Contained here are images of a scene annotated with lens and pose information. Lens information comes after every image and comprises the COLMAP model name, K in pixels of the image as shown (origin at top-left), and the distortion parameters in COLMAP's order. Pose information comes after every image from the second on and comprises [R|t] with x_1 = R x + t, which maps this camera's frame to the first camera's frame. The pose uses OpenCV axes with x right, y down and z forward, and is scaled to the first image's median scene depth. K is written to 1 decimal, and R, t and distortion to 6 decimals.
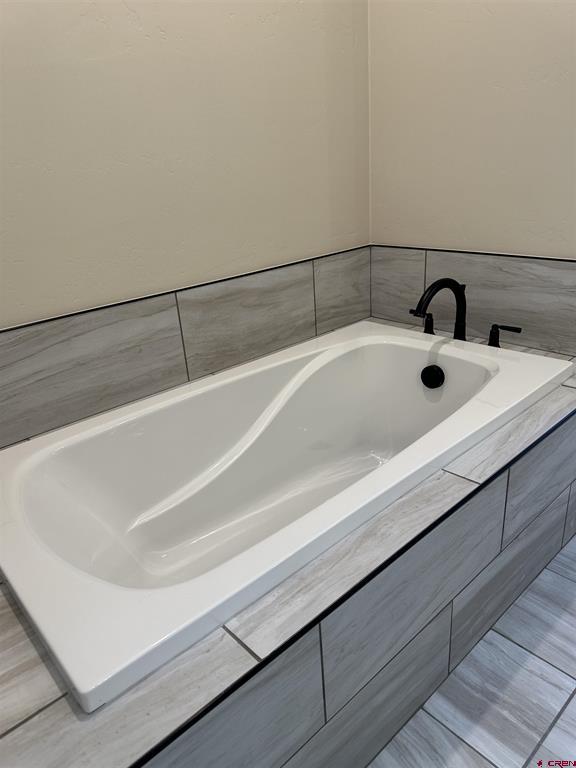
lens RADIAL K [[539.3, 0, 288.0], [0, 539.3, 384.0], [0, 0, 1]] dist [0.076855, -0.059319]
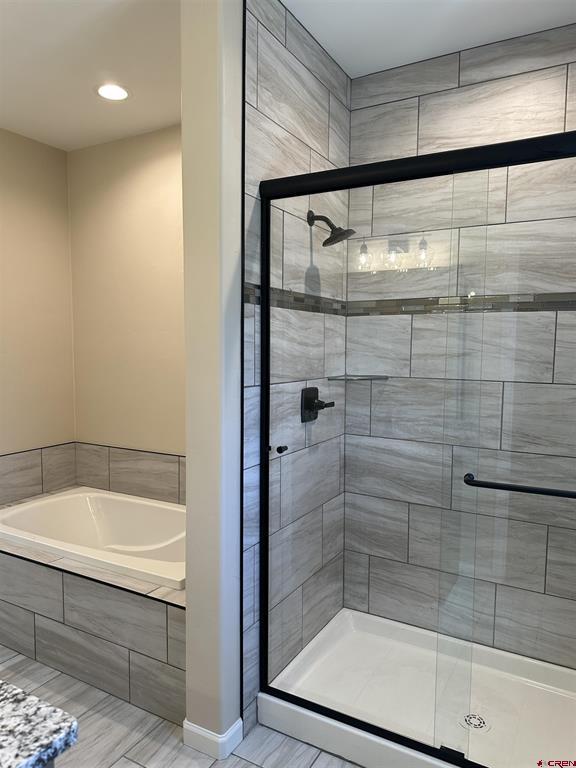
lens RADIAL K [[539.3, 0, 288.0], [0, 539.3, 384.0], [0, 0, 1]] dist [0.076855, -0.059319]
pose [[0.301204, 0.126006, -0.945198, 2.051096], [-0.395988, 0.918248, -0.003776, -0.653136], [0.867450, 0.375424, 0.326477, 0.679400]]
